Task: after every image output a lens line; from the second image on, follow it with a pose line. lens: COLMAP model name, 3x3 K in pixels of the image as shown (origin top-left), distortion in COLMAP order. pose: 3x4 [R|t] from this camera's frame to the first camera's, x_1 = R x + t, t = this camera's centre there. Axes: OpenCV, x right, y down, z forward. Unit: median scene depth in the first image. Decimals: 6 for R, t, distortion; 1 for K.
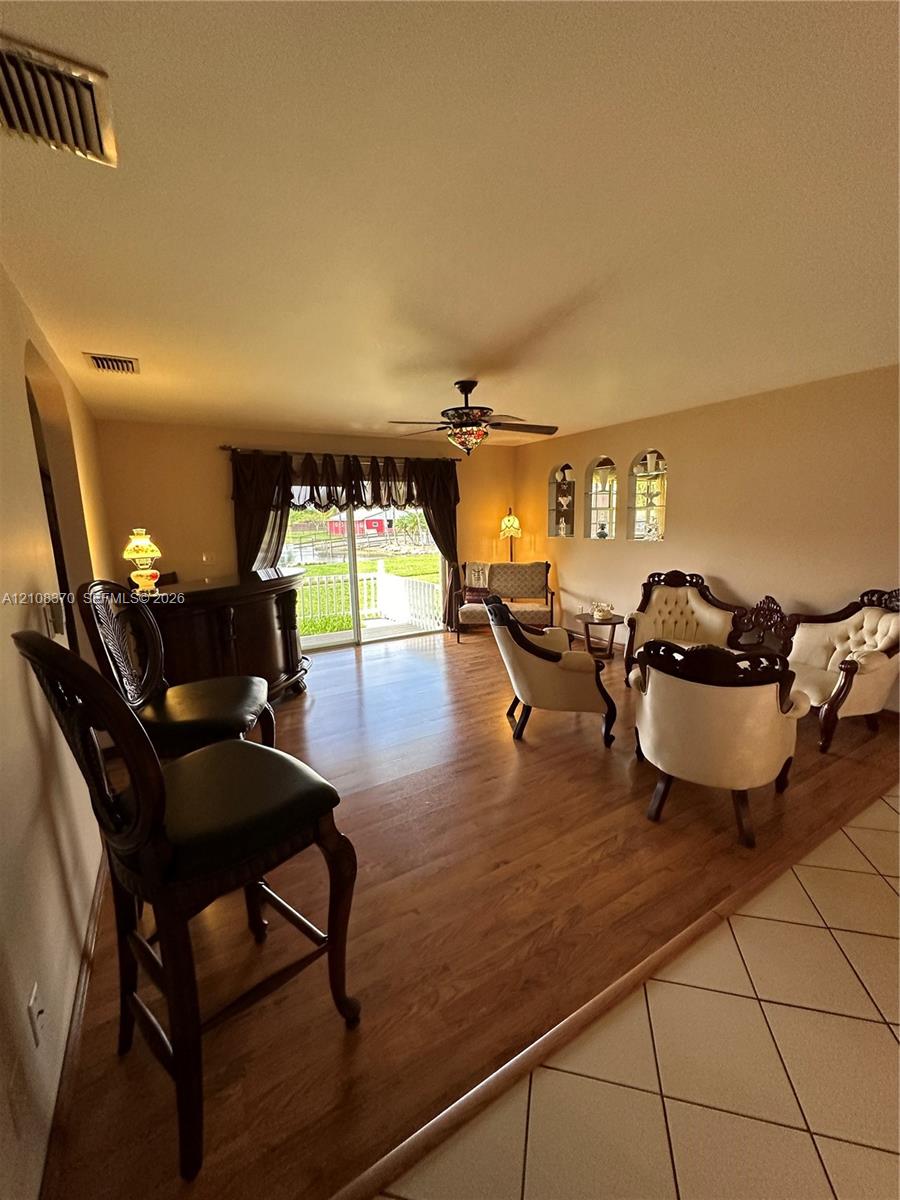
lens RADIAL K [[480.9, 0, 450.5], [0, 480.9, 598.8], [0, 0, 1]] dist [-0.004128, 0.001233]
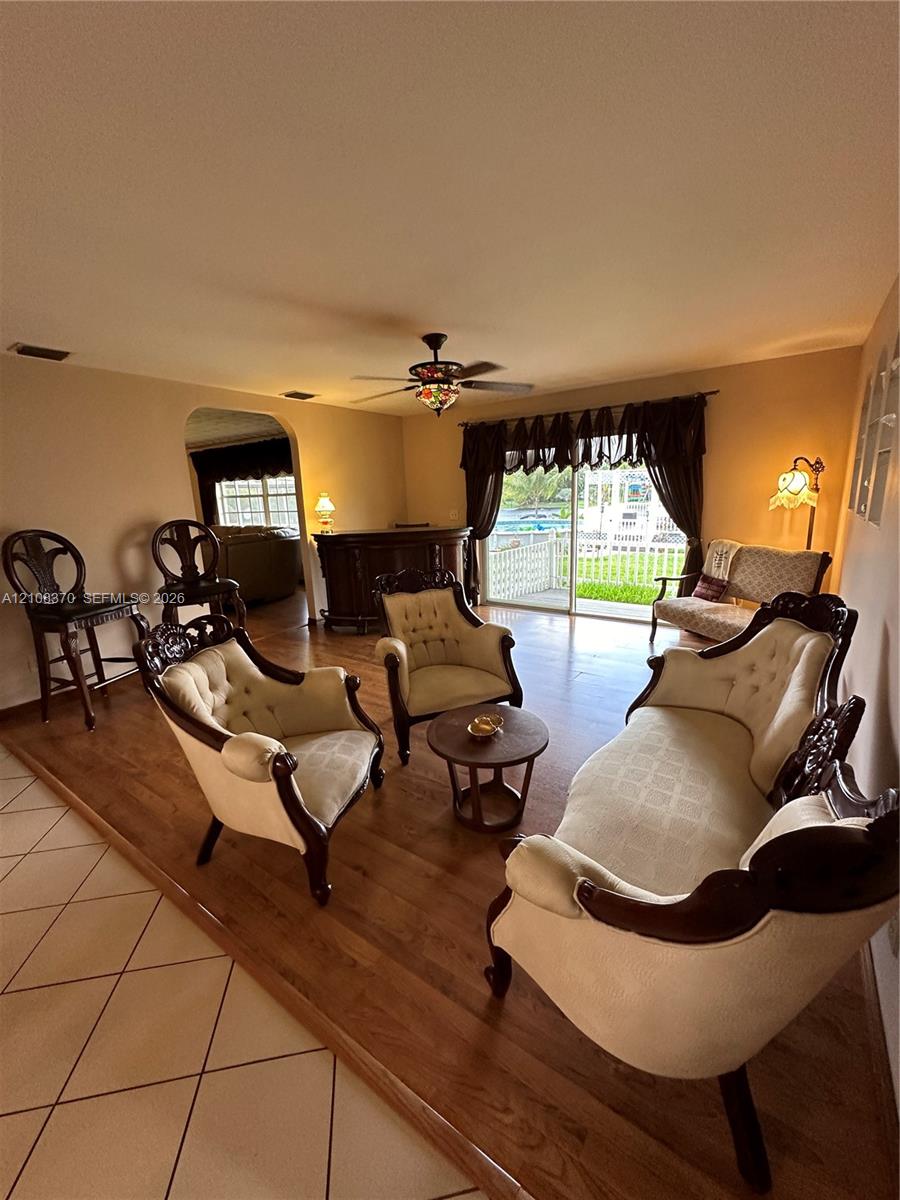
lens RADIAL K [[480.9, 0, 449.1], [0, 480.9, 600.8], [0, 0, 1]] dist [-0.004128, 0.001233]
pose [[0.404298, 0.213963, -0.889249, 0.627026], [-0.128445, 0.975900, 0.176414, -0.077013], [0.905563, 0.042896, 0.422037, 0.423388]]
